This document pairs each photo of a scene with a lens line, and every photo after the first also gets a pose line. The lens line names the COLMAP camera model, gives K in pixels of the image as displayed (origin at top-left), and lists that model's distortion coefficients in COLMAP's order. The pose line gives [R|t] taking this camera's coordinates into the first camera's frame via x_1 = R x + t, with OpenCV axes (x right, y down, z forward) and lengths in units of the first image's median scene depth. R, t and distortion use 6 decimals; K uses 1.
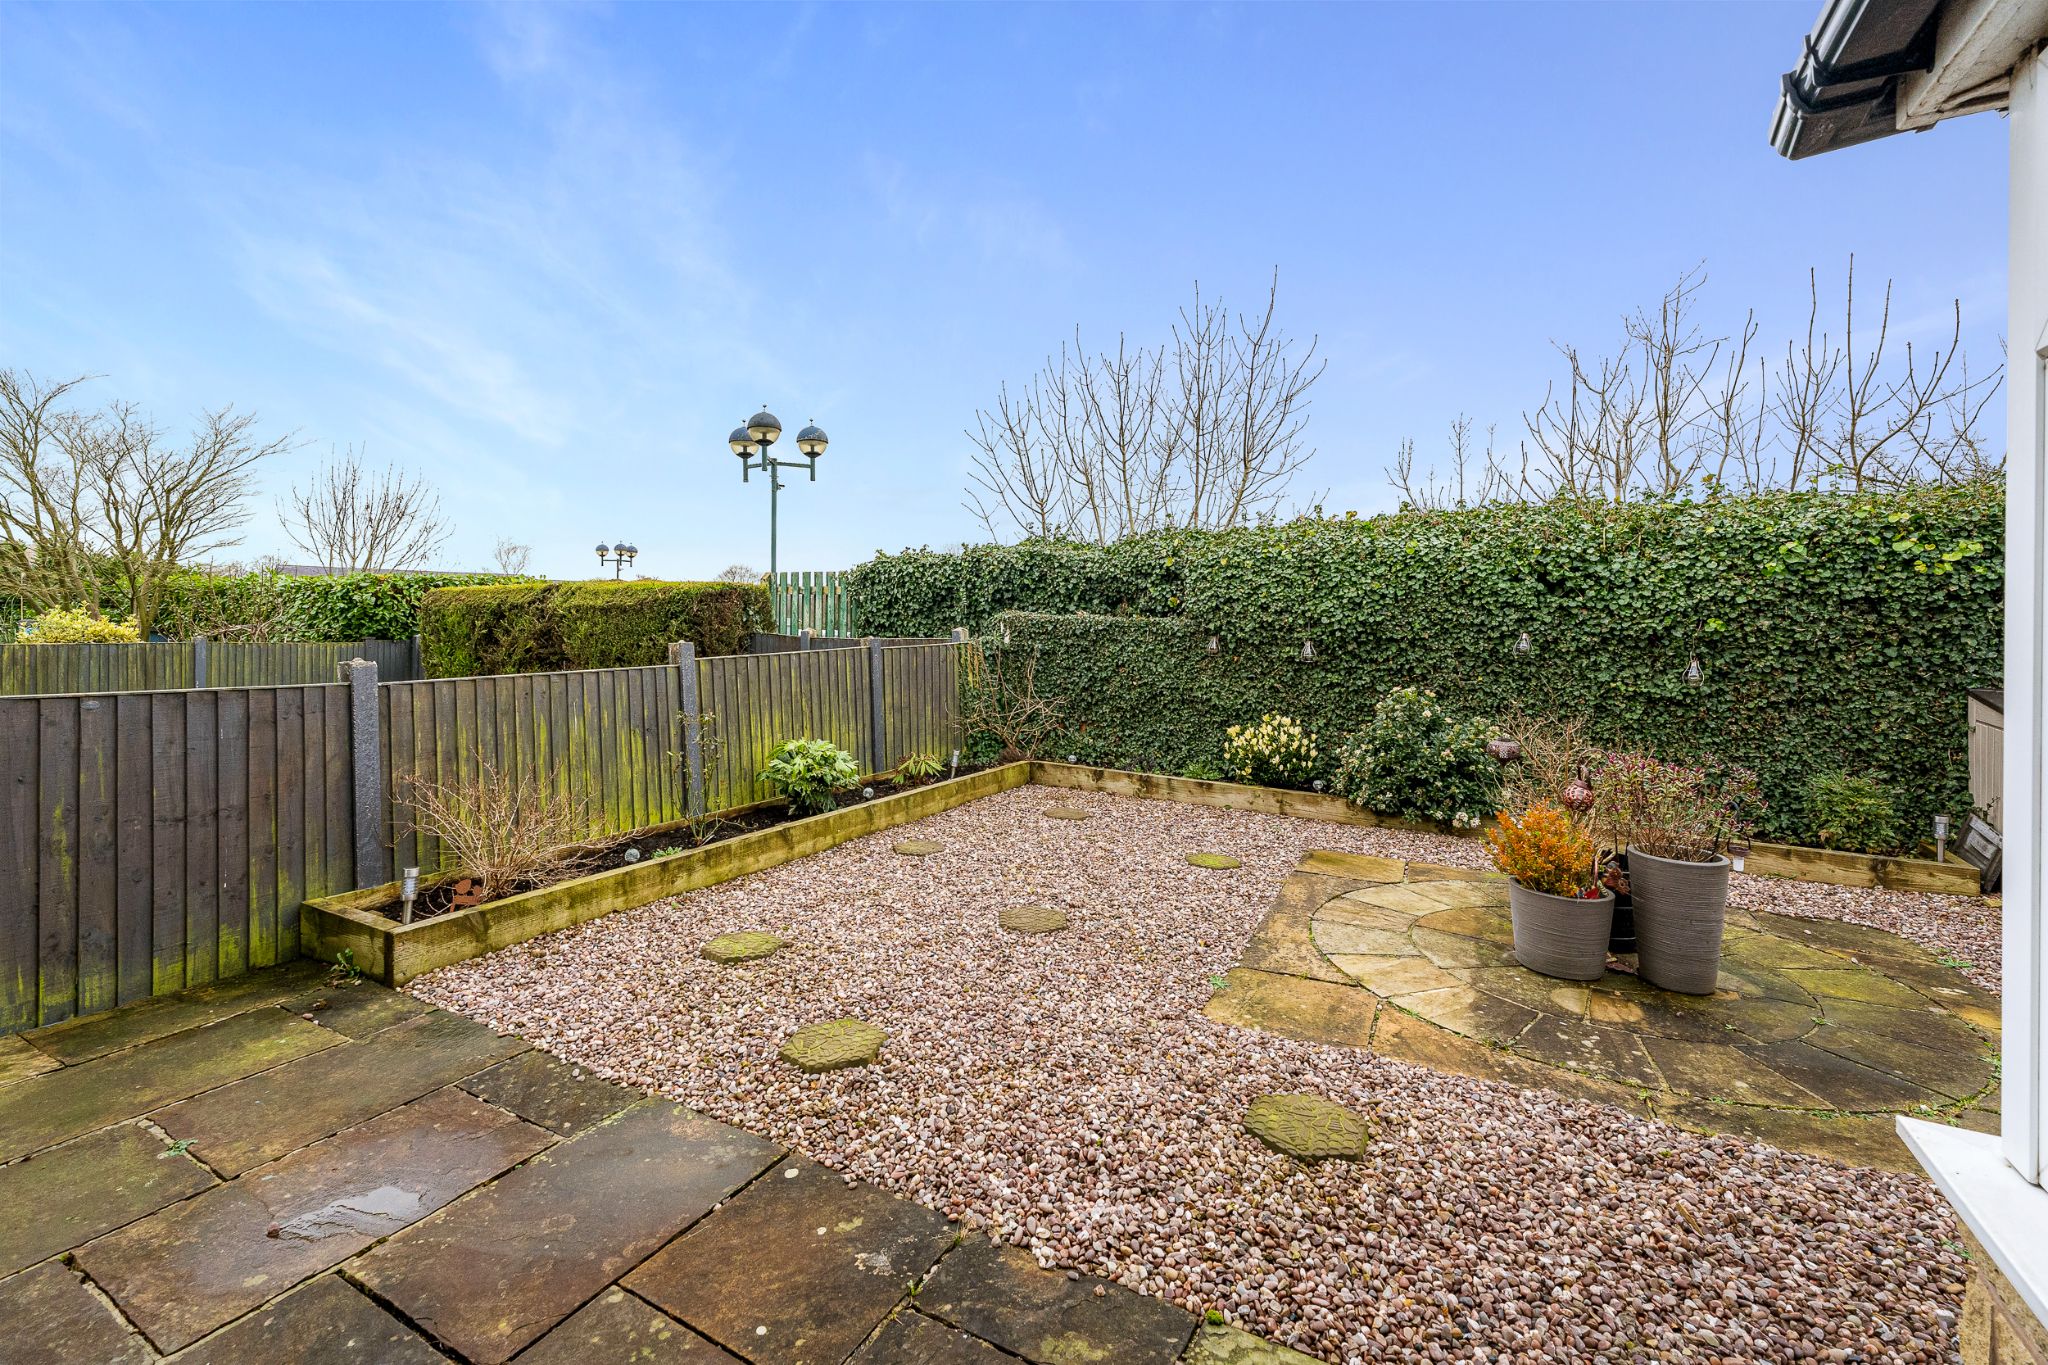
lens RADIAL K [[886.7, 0, 1011.8], [0, 886.7, 619.4], [0, 0, 1]] dist [0.000231, -0.000245]
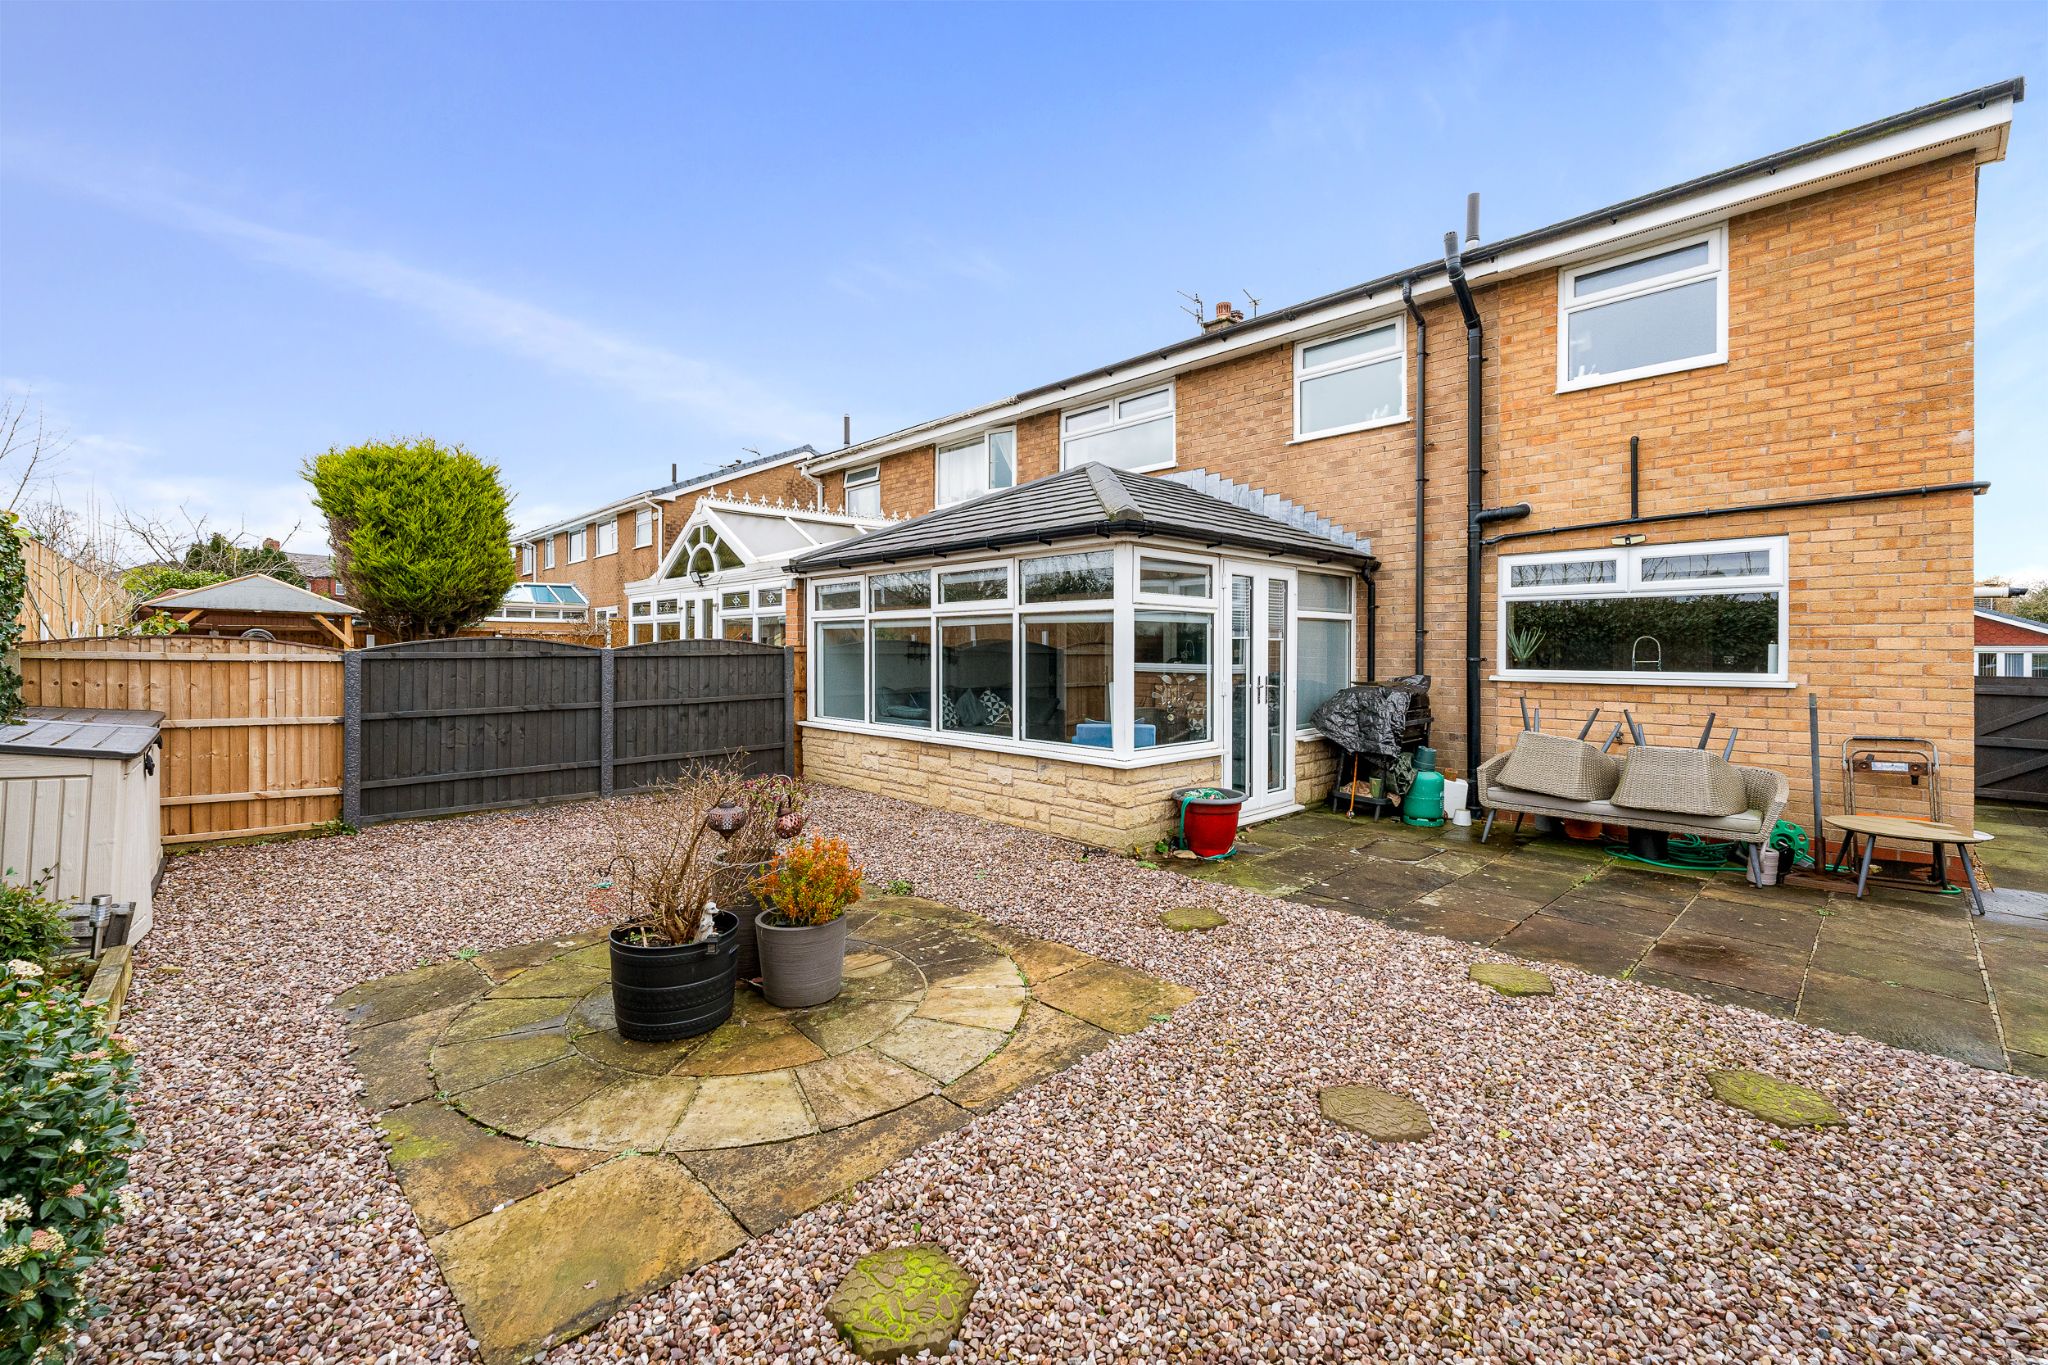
lens RADIAL K [[846.8, 0, 996.6], [0, 846.8, 650.9], [0, 0, 1]] dist [0.001856, 0.000194]
pose [[-0.948854, -0.018345, 0.315182, 0.070699], [-0.015461, 0.999813, 0.011649, -0.010429], [-0.315337, 0.006180, -0.948960, 1.218383]]
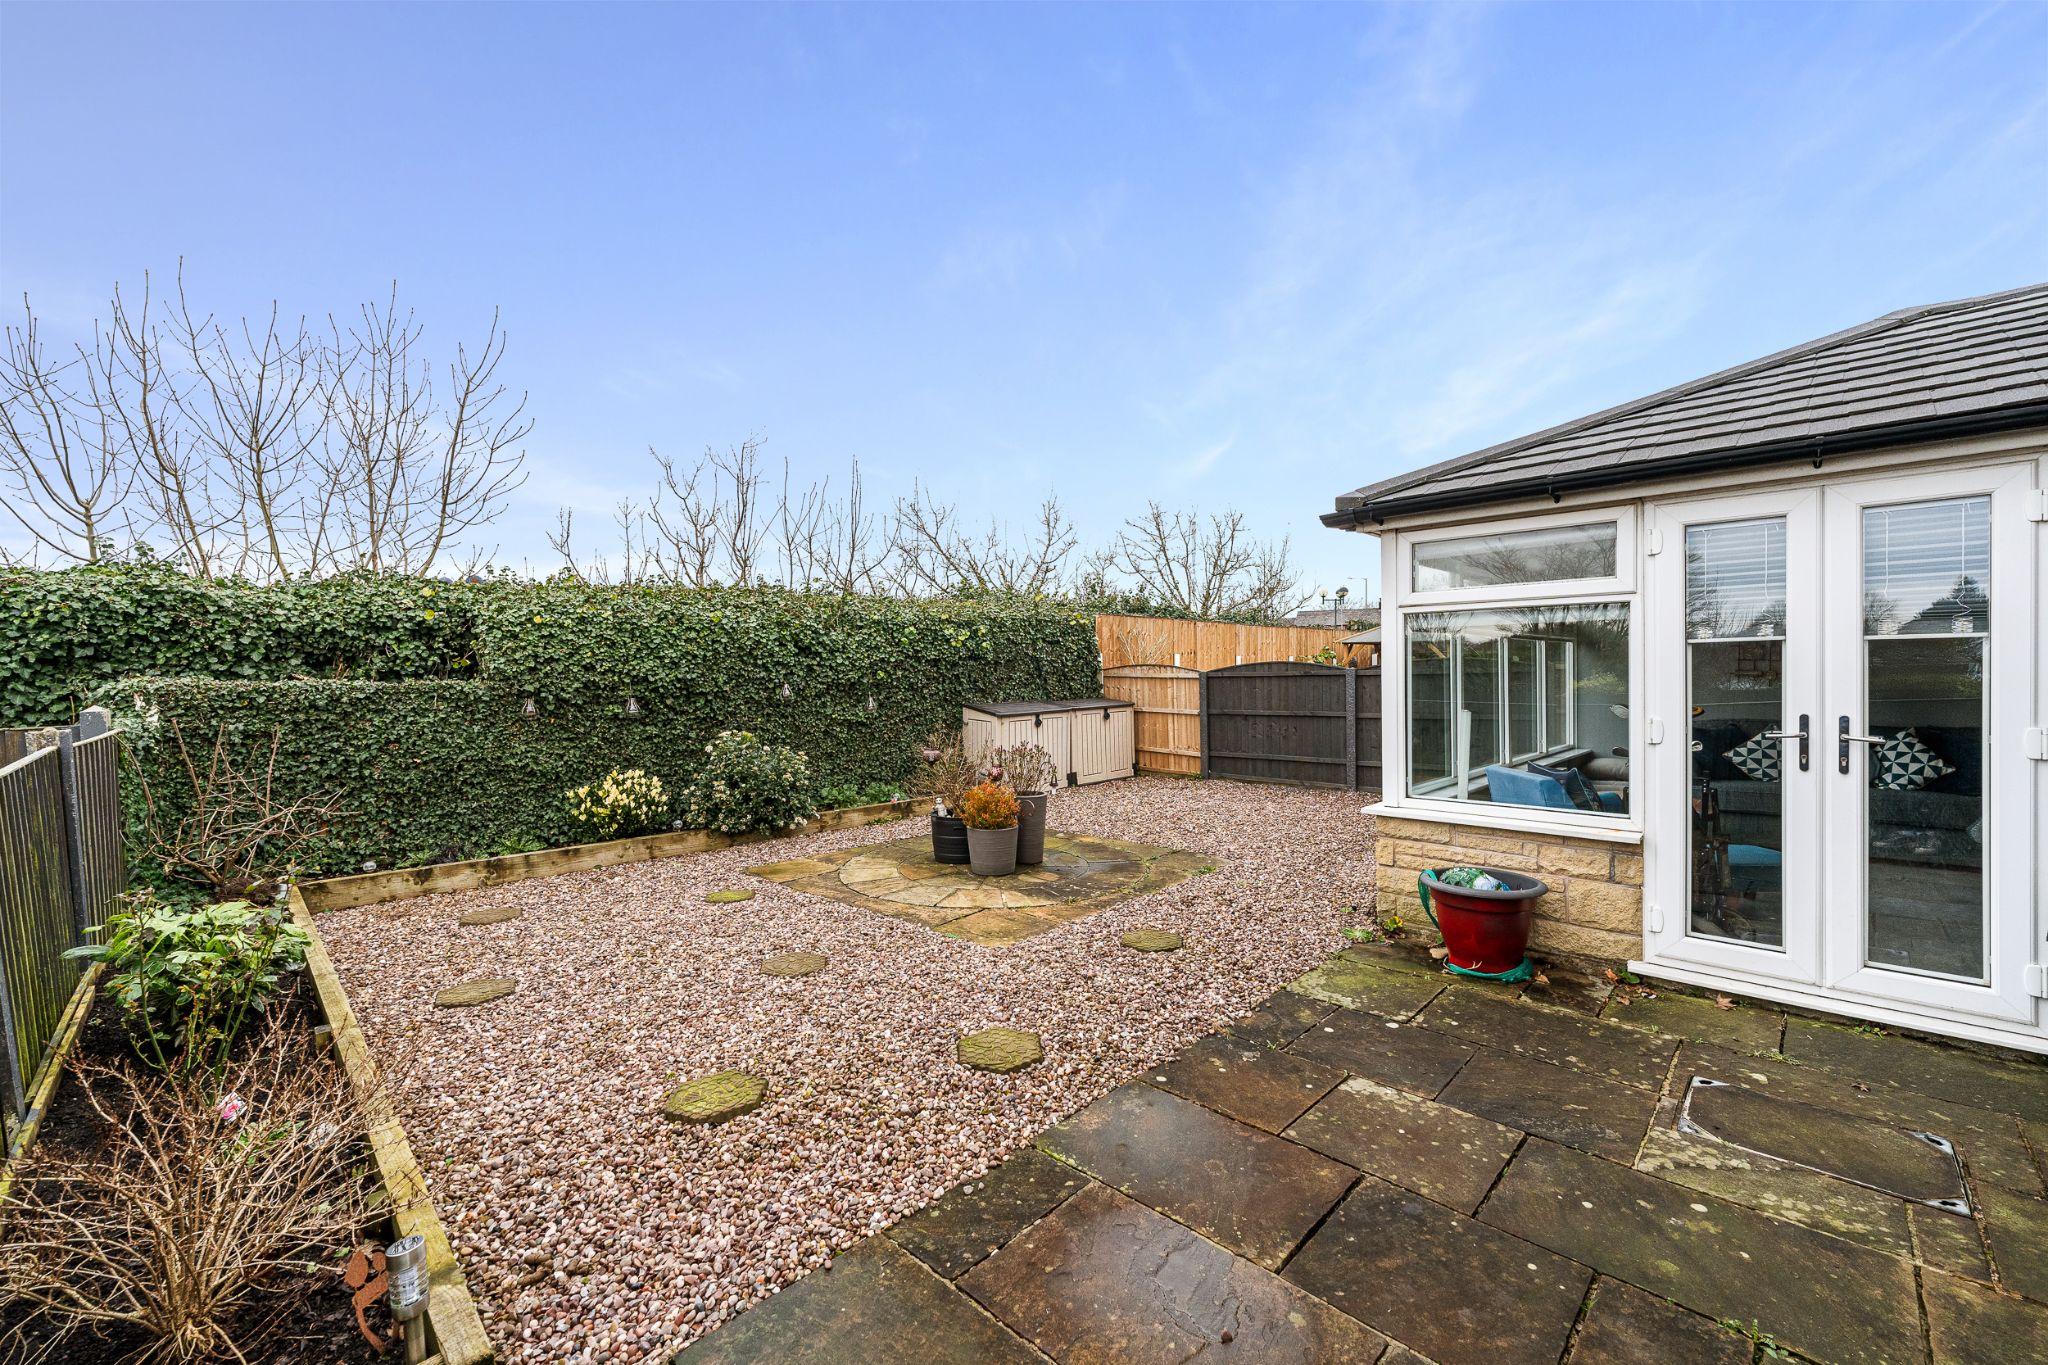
lens RADIAL K [[813.1, 0, 1024.7], [0, 813.1, 689.1], [0, 0, 1]] dist [0.001278, 0.000081]
pose [[0.264837, -0.037514, 0.963563, -0.593100], [0.017993, 0.999261, 0.033959, -0.013851], [-0.964125, 0.008344, 0.265316, 0.337525]]
